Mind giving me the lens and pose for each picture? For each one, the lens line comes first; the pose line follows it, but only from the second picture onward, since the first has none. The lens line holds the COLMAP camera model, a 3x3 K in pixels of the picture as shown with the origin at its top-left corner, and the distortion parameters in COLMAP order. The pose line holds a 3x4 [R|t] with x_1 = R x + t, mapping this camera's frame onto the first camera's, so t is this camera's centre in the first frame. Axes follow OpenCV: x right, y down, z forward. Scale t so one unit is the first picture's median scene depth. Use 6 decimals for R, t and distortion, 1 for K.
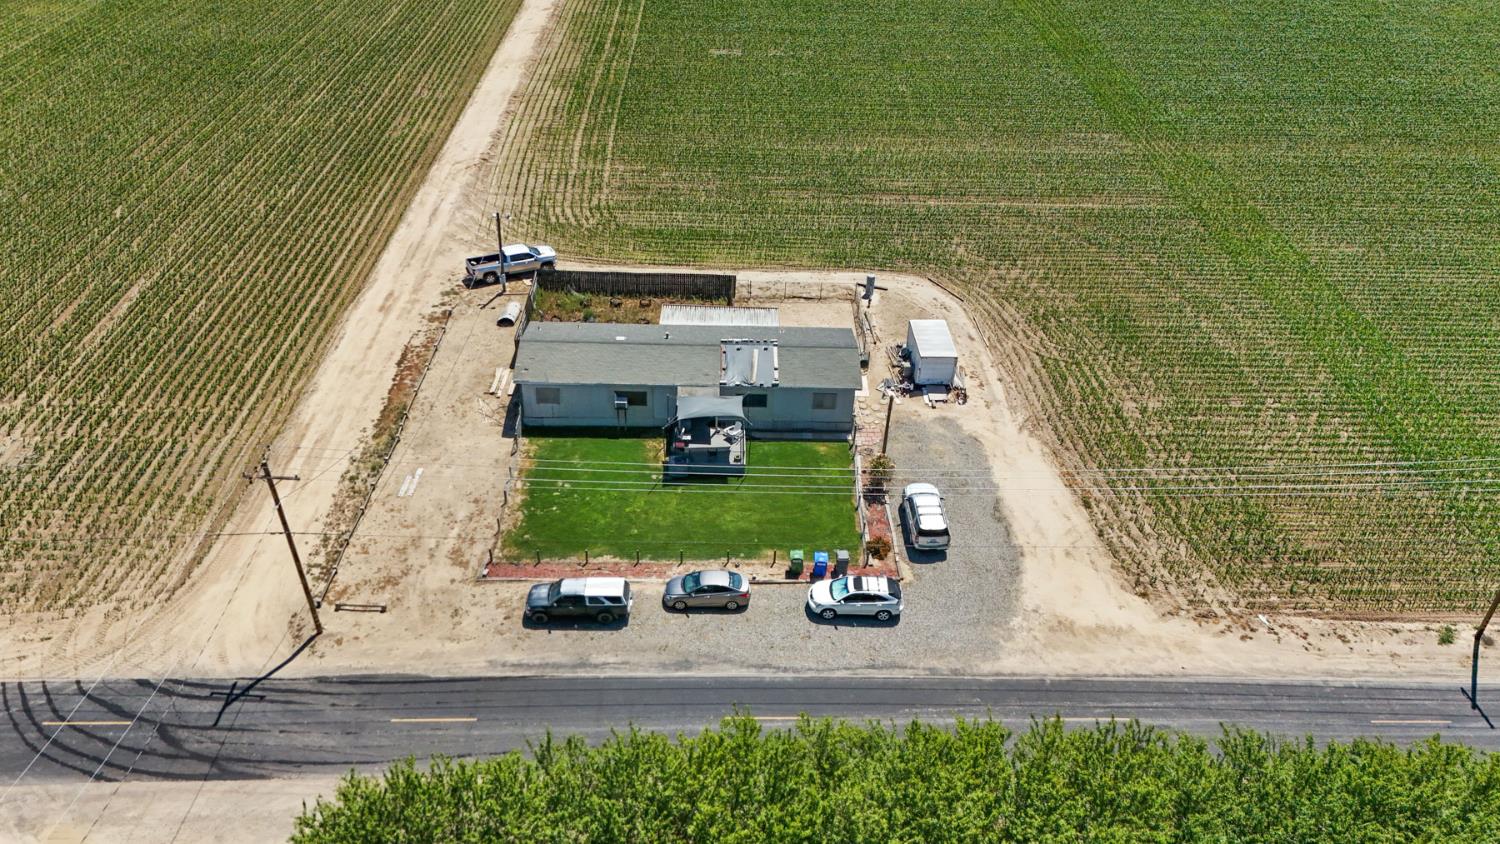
lens RADIAL K [[1104.9, 0, 753.3], [0, 1104.9, 423.8], [0, 0, 1]] dist [0.069724, -0.069278]
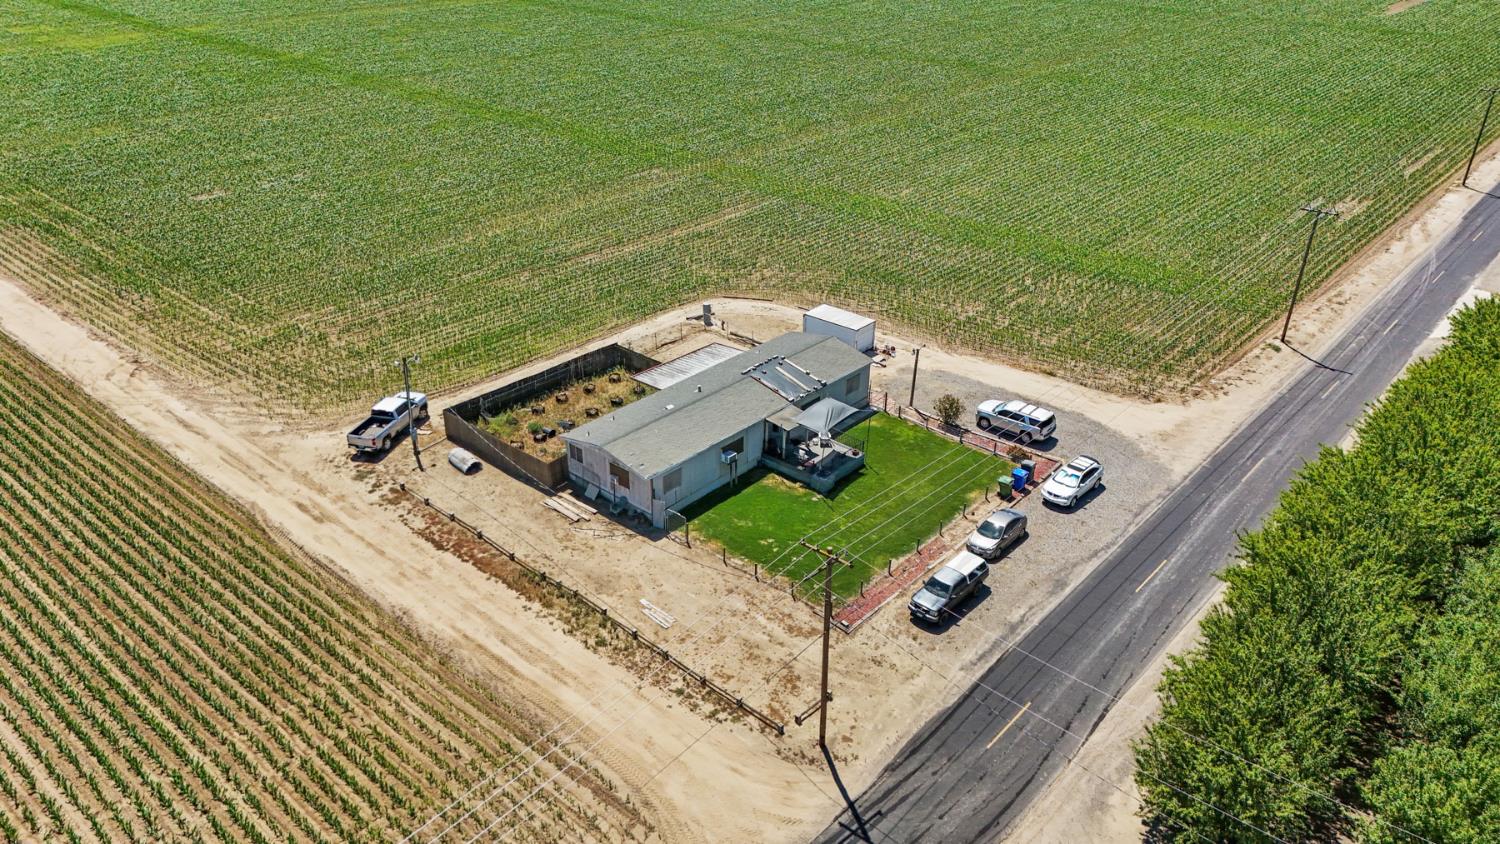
lens RADIAL K [[1104.9, 0, 747.5], [0, 1104.9, 420.5], [0, 0, 1]] dist [0.069724, -0.069278]
pose [[0.677591, -0.366716, 0.637487, -0.686635], [0.428846, 0.901206, 0.062597, -0.097504], [-0.597463, 0.230968, 0.767914, 0.224897]]
